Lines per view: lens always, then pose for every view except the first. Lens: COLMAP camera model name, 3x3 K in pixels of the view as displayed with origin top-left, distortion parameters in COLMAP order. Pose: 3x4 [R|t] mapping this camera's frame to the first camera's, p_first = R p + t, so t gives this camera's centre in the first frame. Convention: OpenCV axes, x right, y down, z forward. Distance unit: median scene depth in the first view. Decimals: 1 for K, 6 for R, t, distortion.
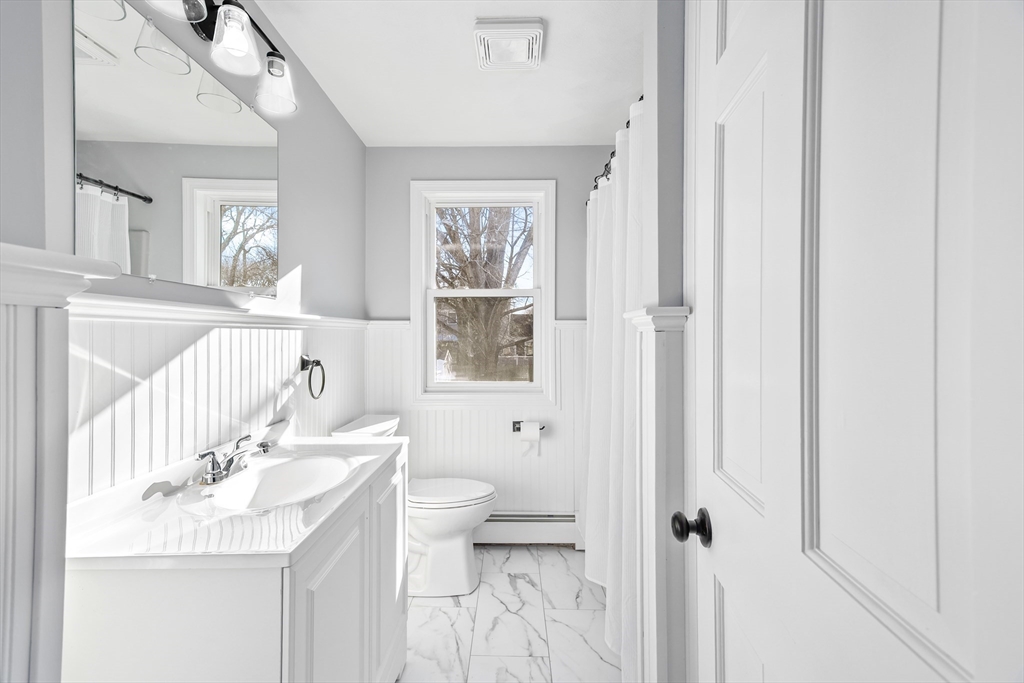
lens RADIAL K [[456.0, 0, 510.4], [0, 456.0, 338.7], [0, 0, 1]] dist [0.021486, 0.000169]
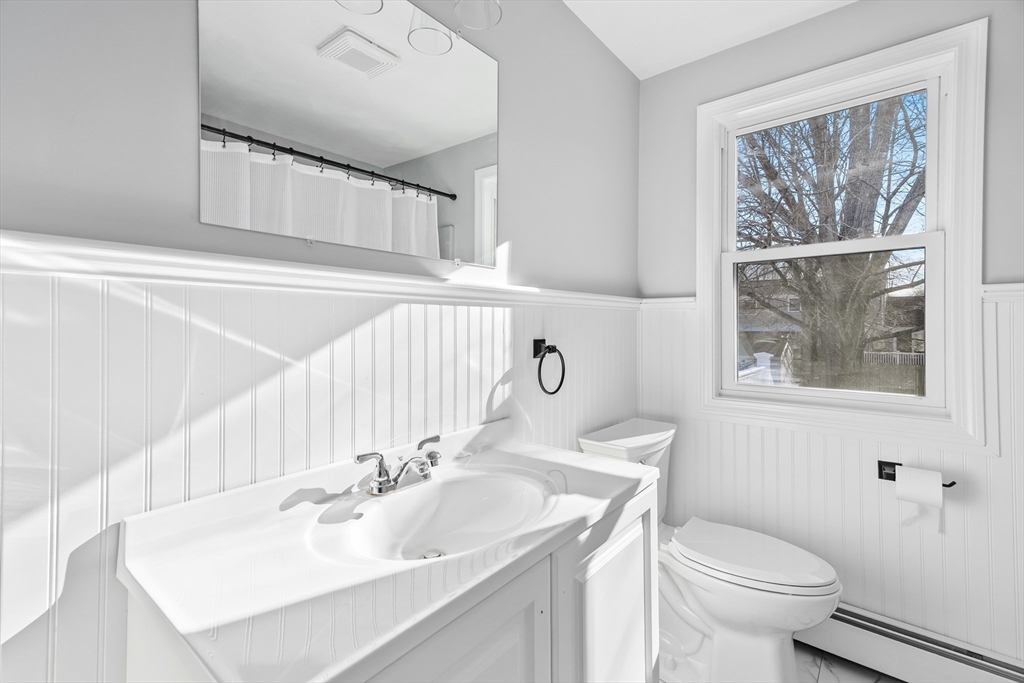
lens RADIAL K [[462.9, 0, 507.1], [0, 462.9, 325.8], [0, 0, 1]] dist [0.022884, 0.000235]
pose [[0.778168, 0.000210, -0.628056, 0.014373], [-0.003841, 0.999983, -0.004424, 0.011253], [0.628044, 0.005855, 0.778156, 0.230462]]
